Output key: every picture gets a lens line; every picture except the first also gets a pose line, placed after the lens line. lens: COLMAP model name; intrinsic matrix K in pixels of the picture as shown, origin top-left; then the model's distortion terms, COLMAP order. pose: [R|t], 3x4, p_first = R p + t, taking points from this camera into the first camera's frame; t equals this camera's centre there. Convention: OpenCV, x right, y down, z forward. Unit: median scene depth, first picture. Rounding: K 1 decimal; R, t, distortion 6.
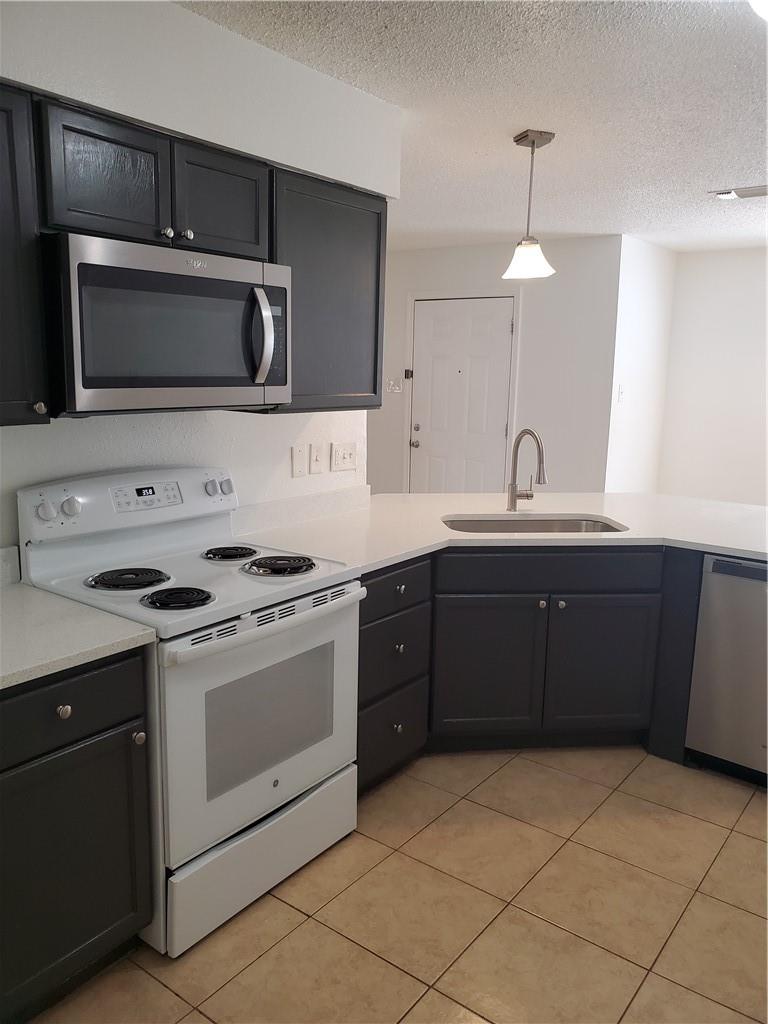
lens RADIAL K [[784.8, 0, 384.0], [0, 784.8, 512.0], [0, 0, 1]] dist [-0.000980, 0.000778]
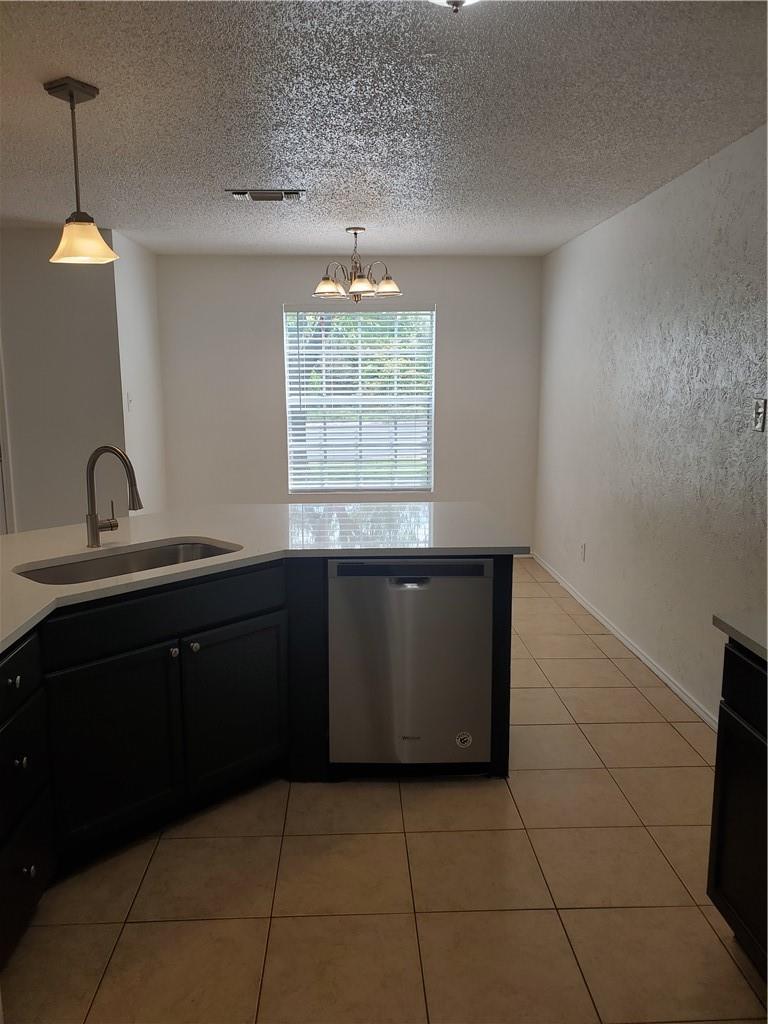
lens RADIAL K [[789.2, 0, 380.6], [0, 789.2, 509.3], [0, 0, 1]] dist [0.016985, 0.005620]
pose [[0.772781, -0.126125, 0.622015, -0.134724], [0.135315, 0.990263, 0.032681, -0.031565], [-0.620080, 0.058913, 0.782323, 0.191517]]
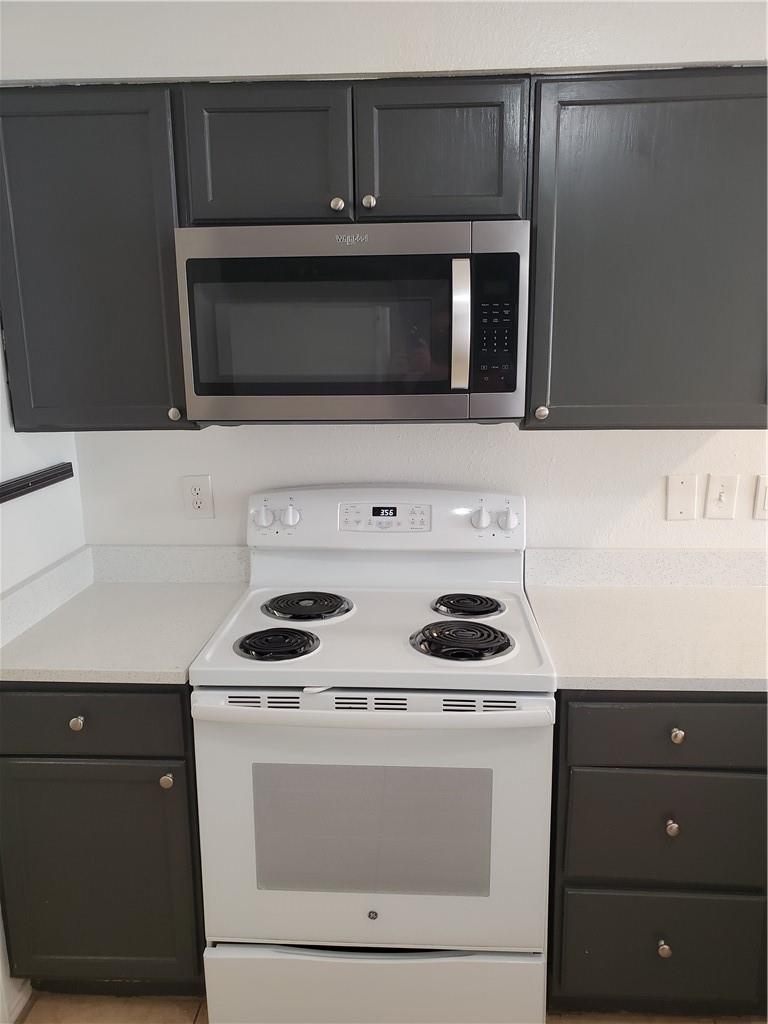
lens RADIAL K [[744.1, 0, 384.0], [0, 744.1, 512.0], [0, 0, 1]] dist [-0.002368, 0.001616]
pose [[0.558997, 0.146375, -0.816148, 0.299427], [-0.130858, 0.987534, 0.087485, -0.079196], [0.818779, 0.057895, 0.571182, 0.427644]]
